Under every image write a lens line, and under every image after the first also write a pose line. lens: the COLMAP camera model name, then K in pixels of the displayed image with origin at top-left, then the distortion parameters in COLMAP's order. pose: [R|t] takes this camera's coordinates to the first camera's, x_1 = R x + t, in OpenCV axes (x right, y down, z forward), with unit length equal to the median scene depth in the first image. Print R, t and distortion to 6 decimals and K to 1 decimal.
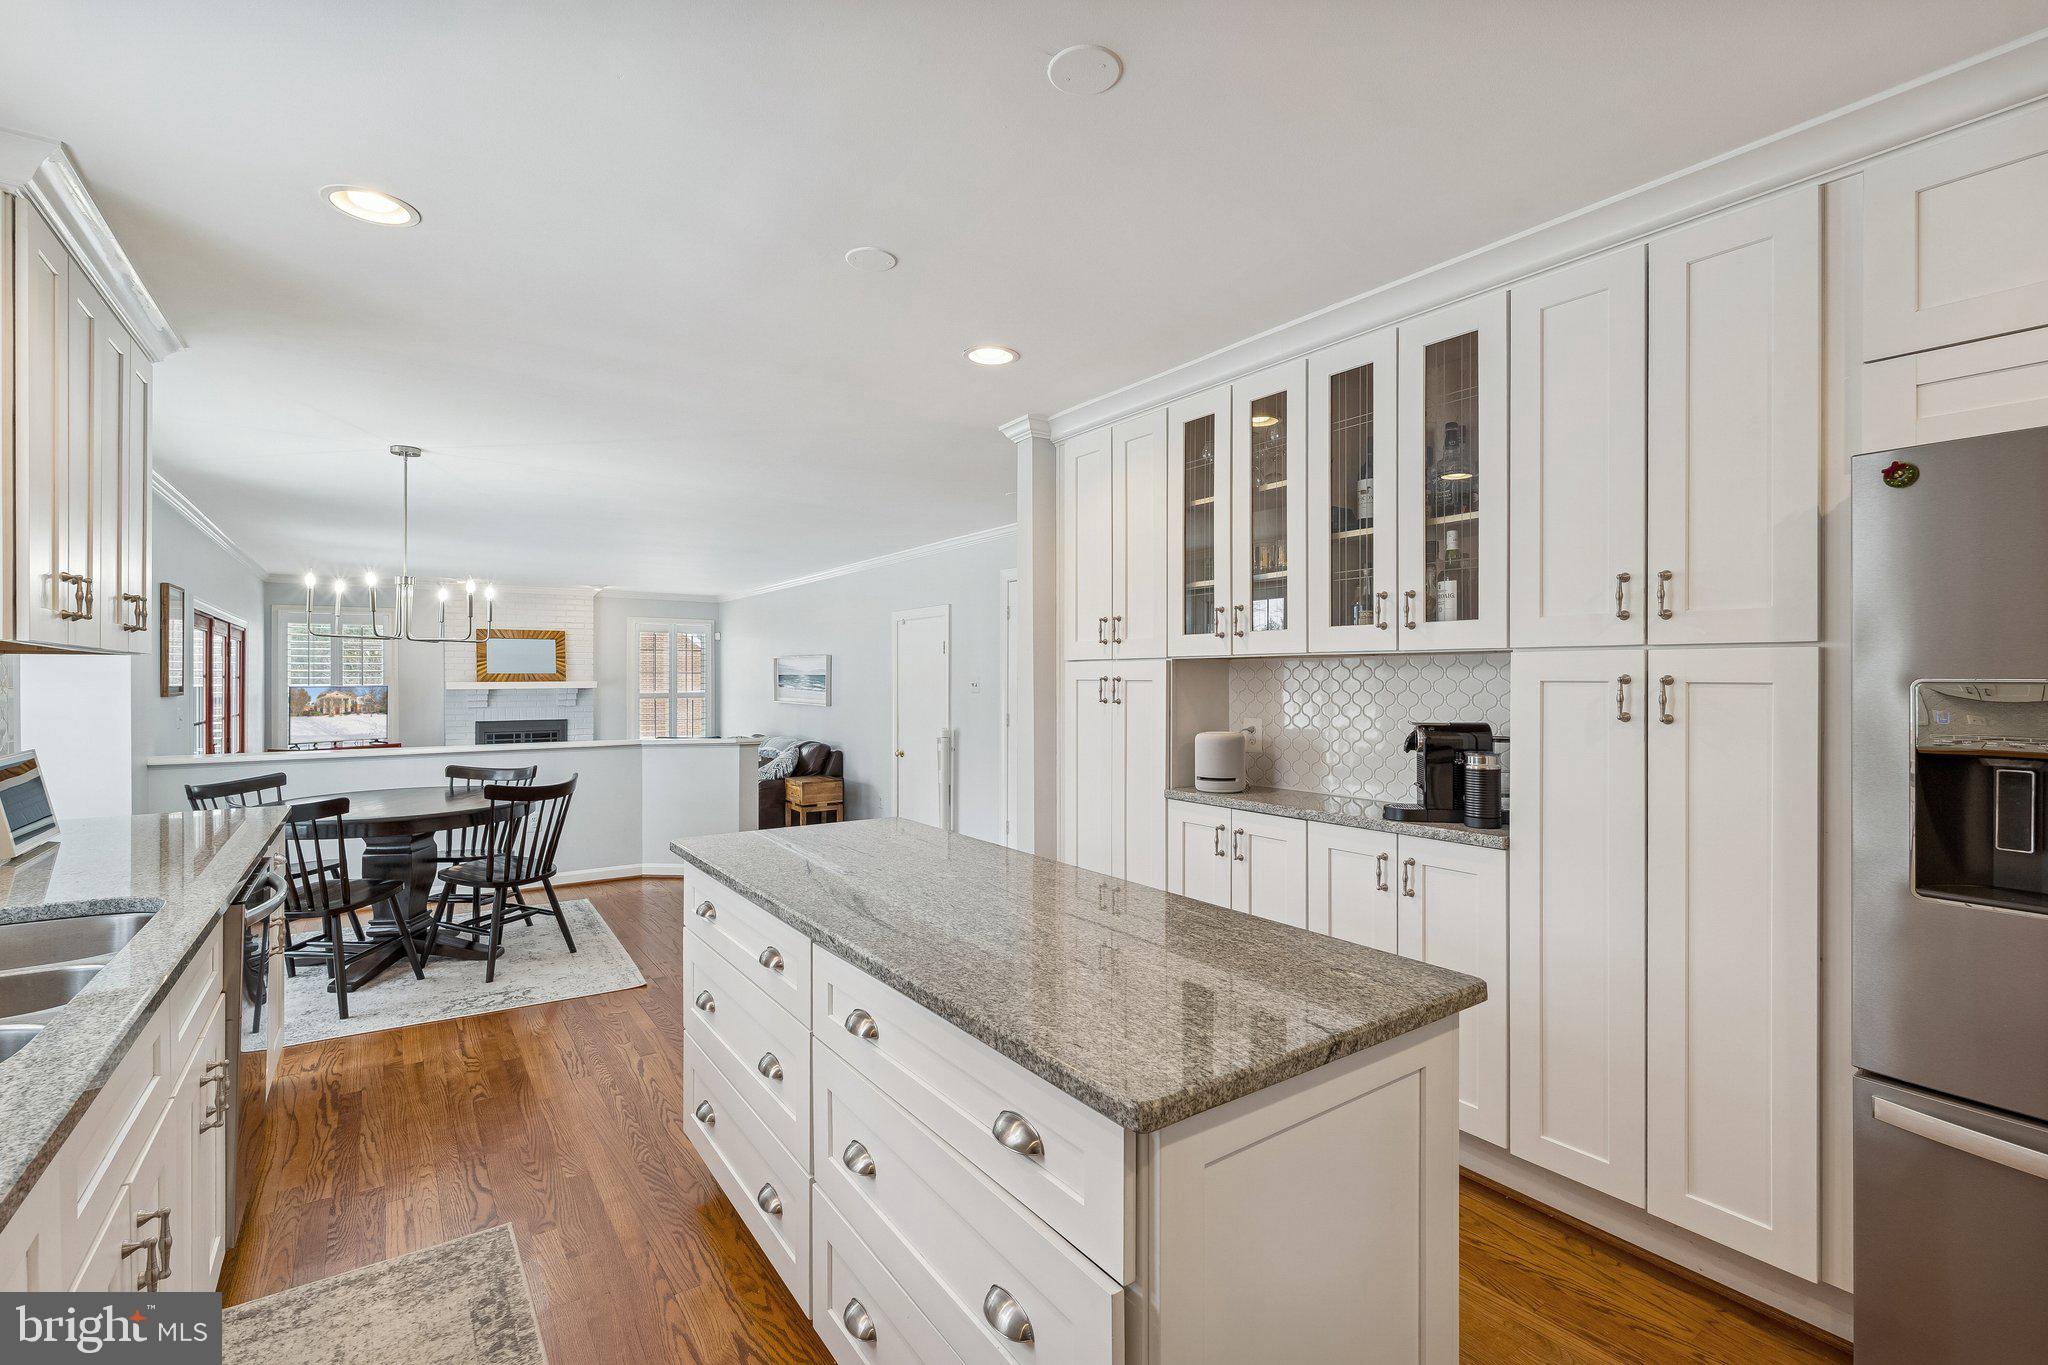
lens RADIAL K [[918.2, 0, 1028.1], [0, 918.2, 668.3], [0, 0, 1]] dist [-0.002650, 0.001219]
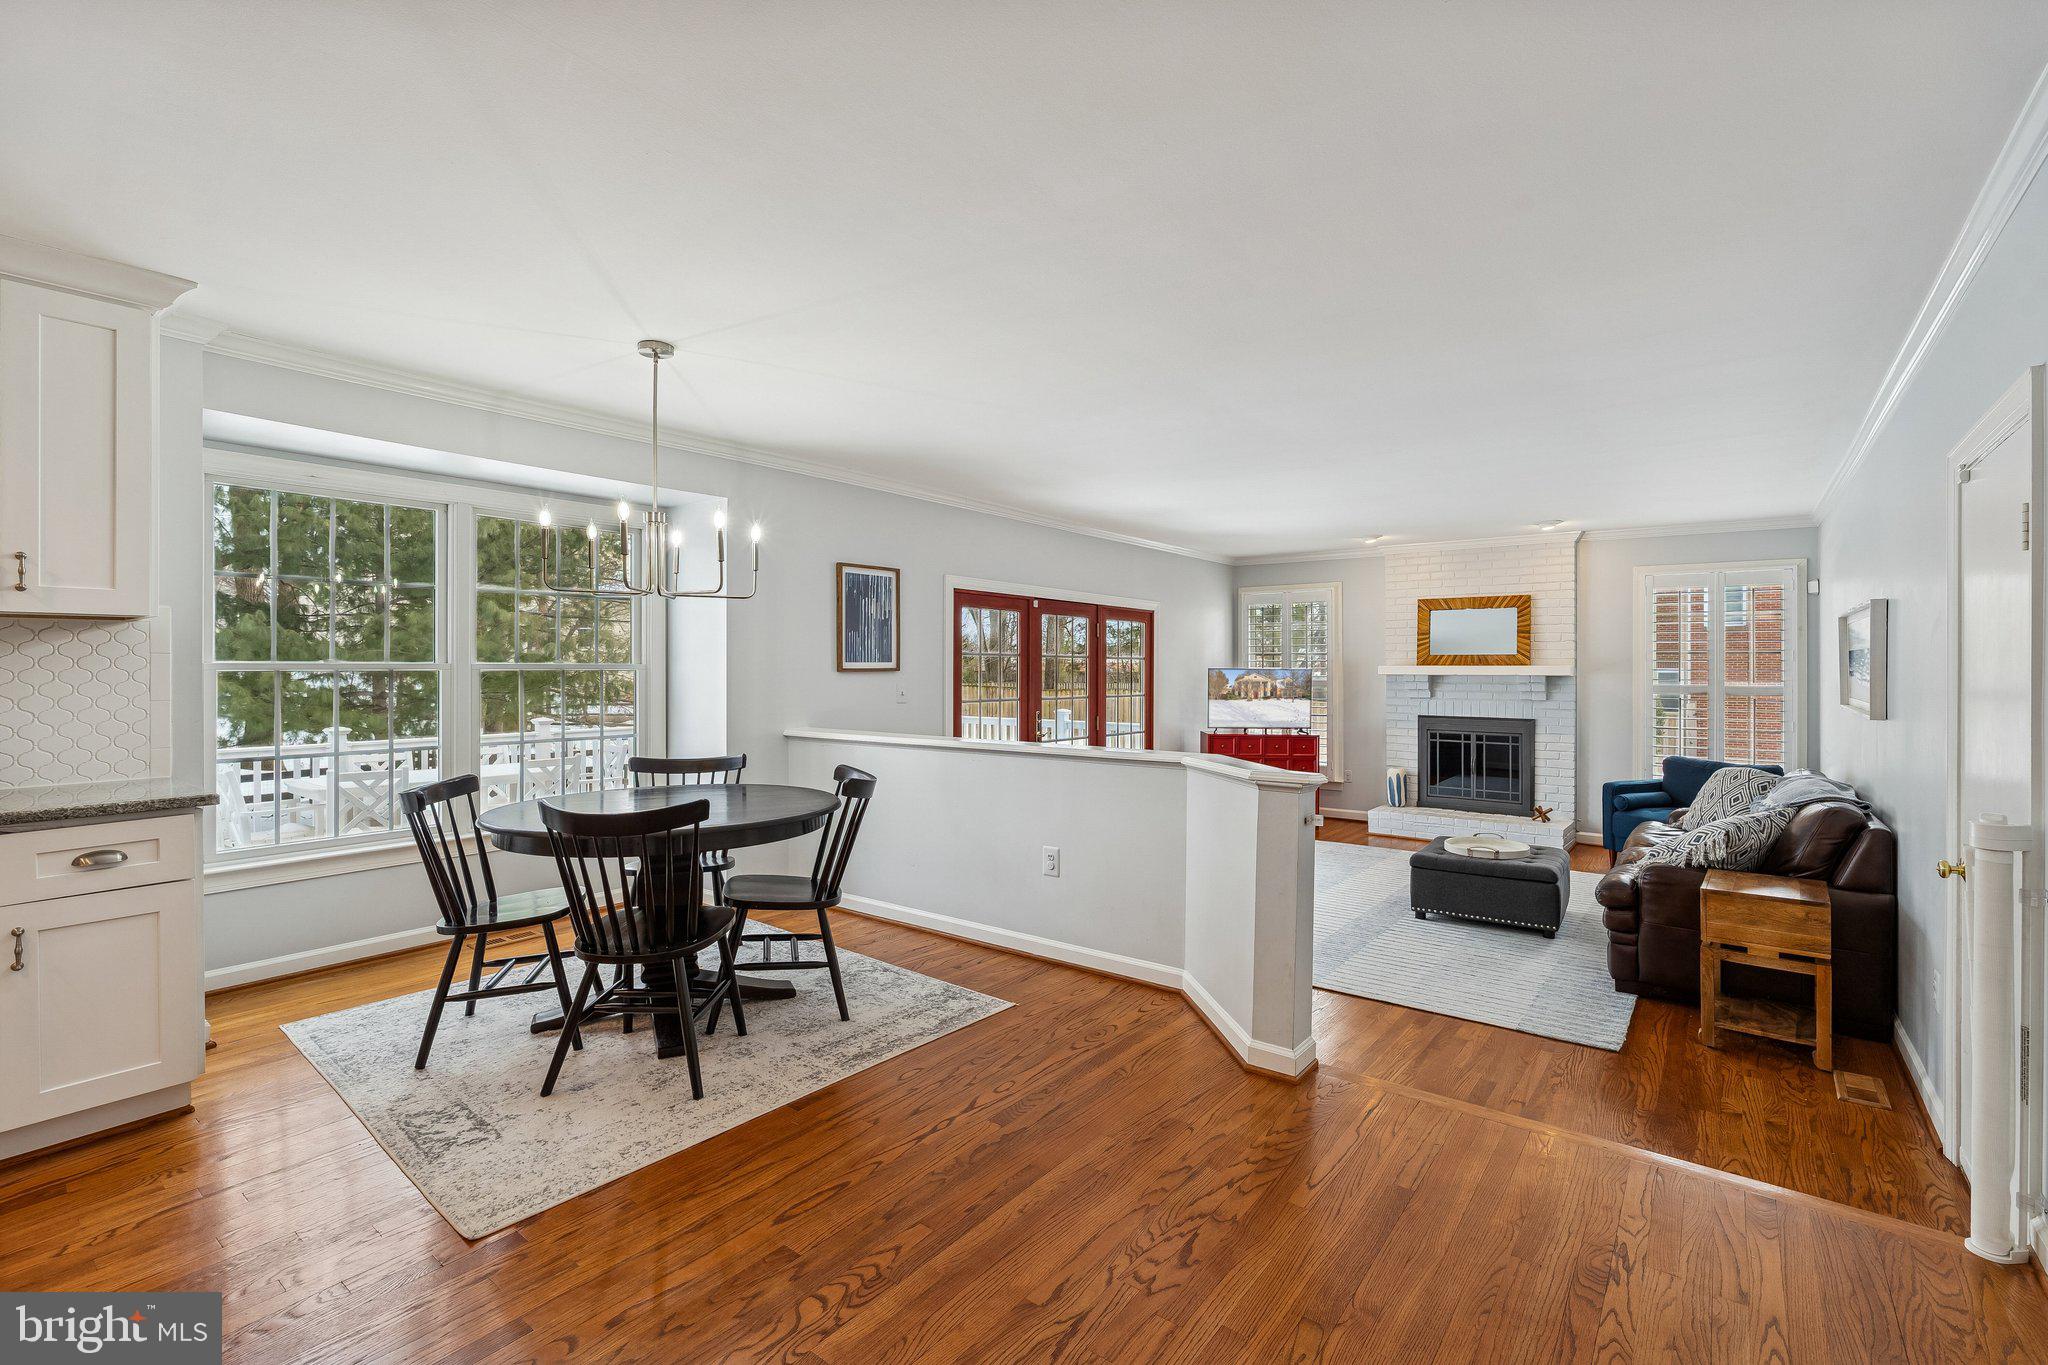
lens RADIAL K [[918.2, 0, 1028.1], [0, 918.2, 668.3], [0, 0, 1]] dist [-0.002650, 0.001219]
pose [[0.300146, 0.005063, -0.953880, 0.069293], [0.004850, 0.999965, 0.006834, 0.011948], [0.953881, -0.006678, 0.300111, 0.503007]]
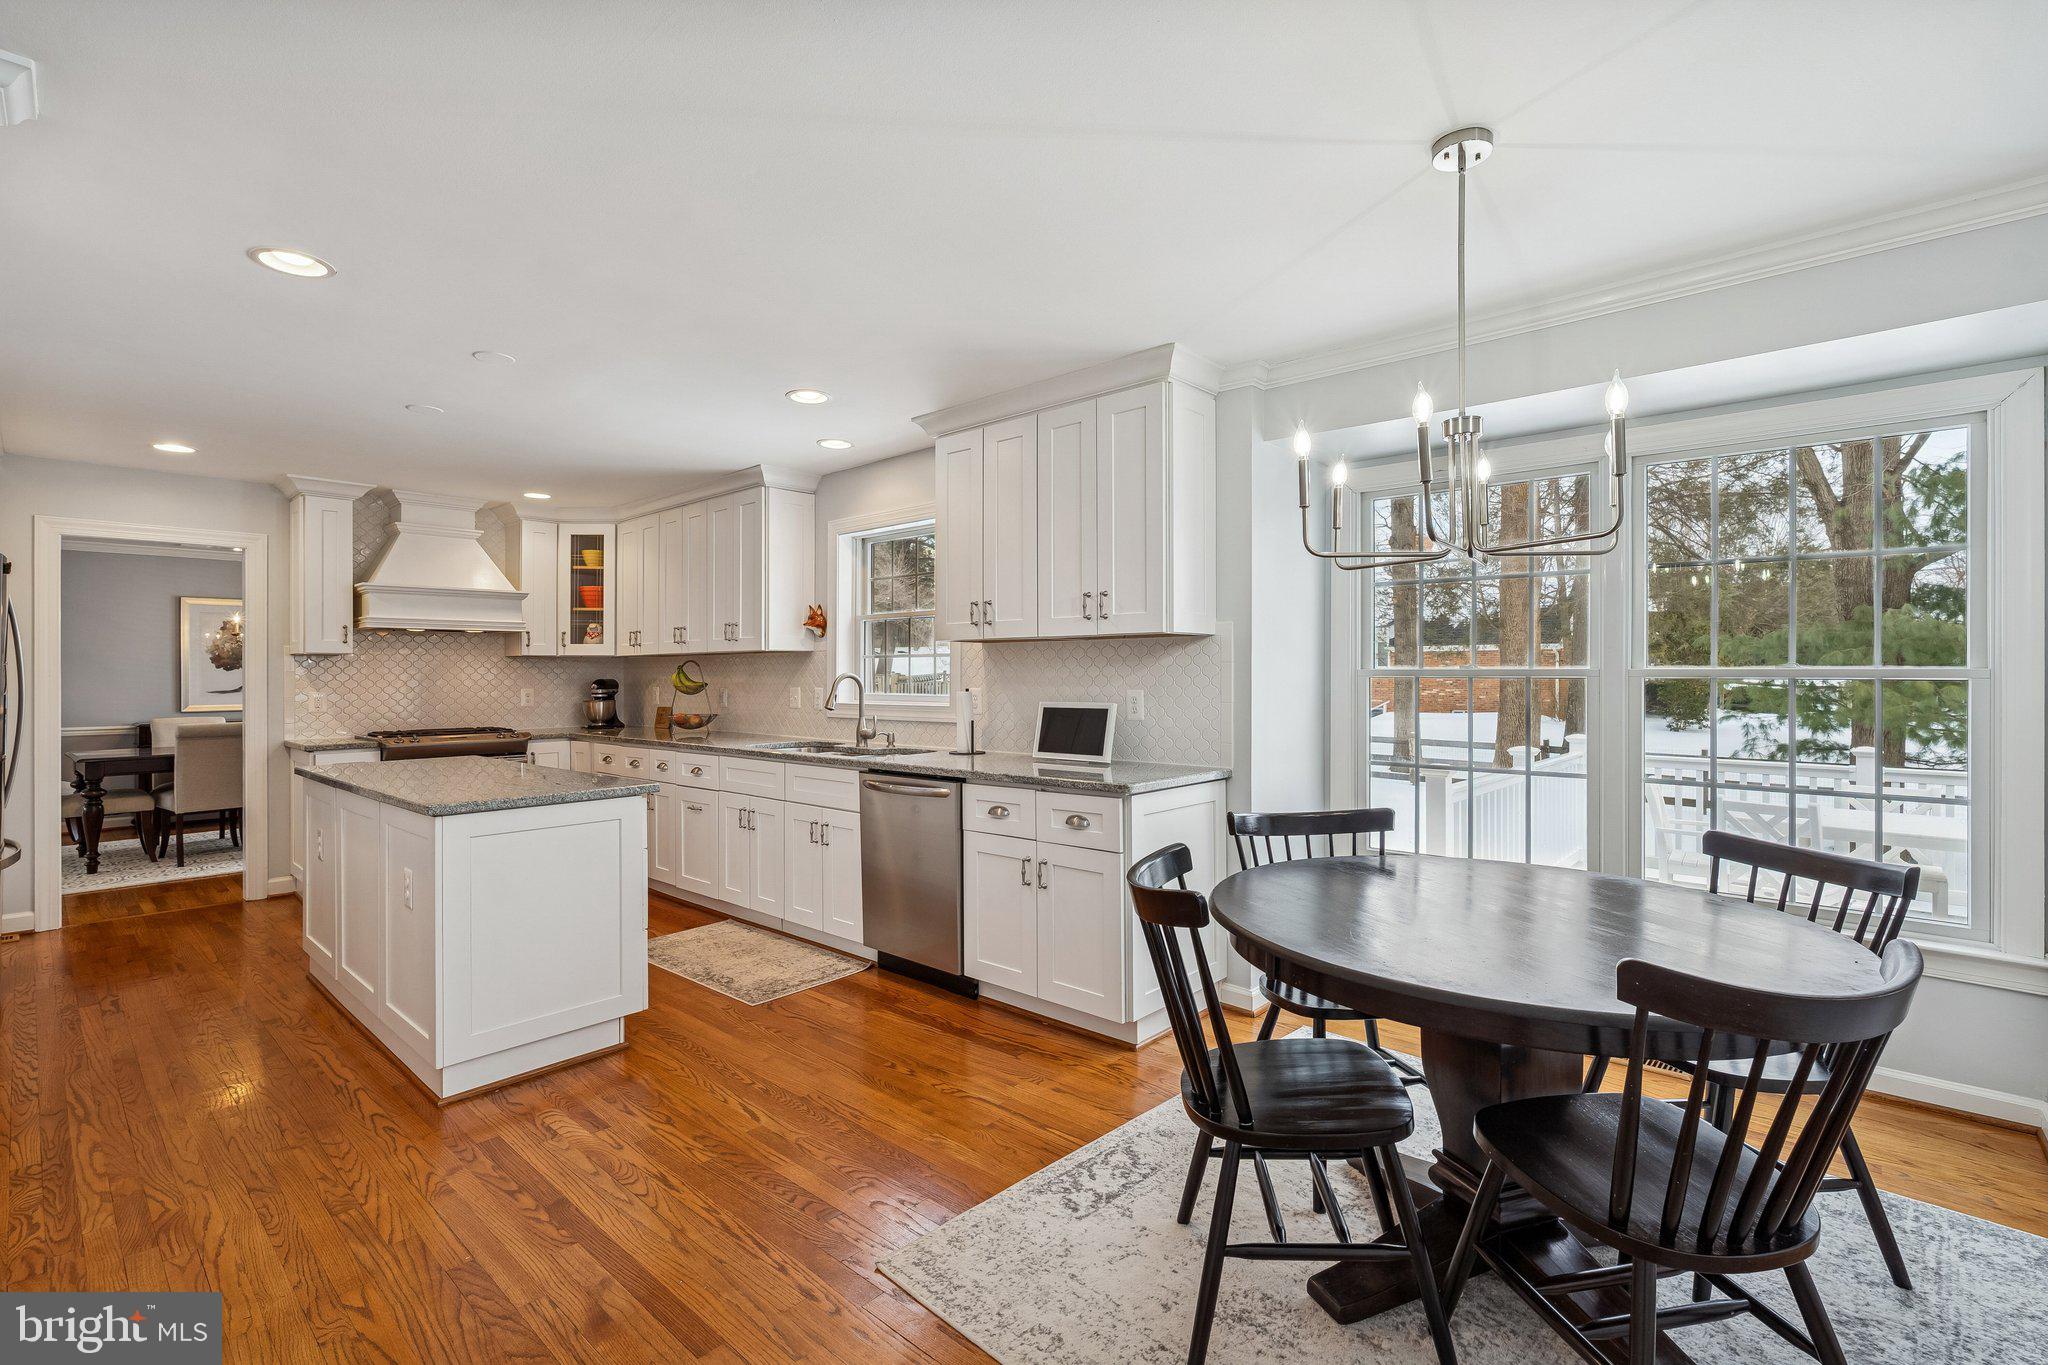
lens RADIAL K [[918.2, 0, 1028.1], [0, 918.2, 668.3], [0, 0, 1]] dist [-0.002650, 0.001219]
pose [[-0.975085, 0.006845, -0.221726, -0.174418], [0.009078, 0.999918, -0.009055, 0.012694], [0.221646, -0.010842, -0.975067, 0.664267]]
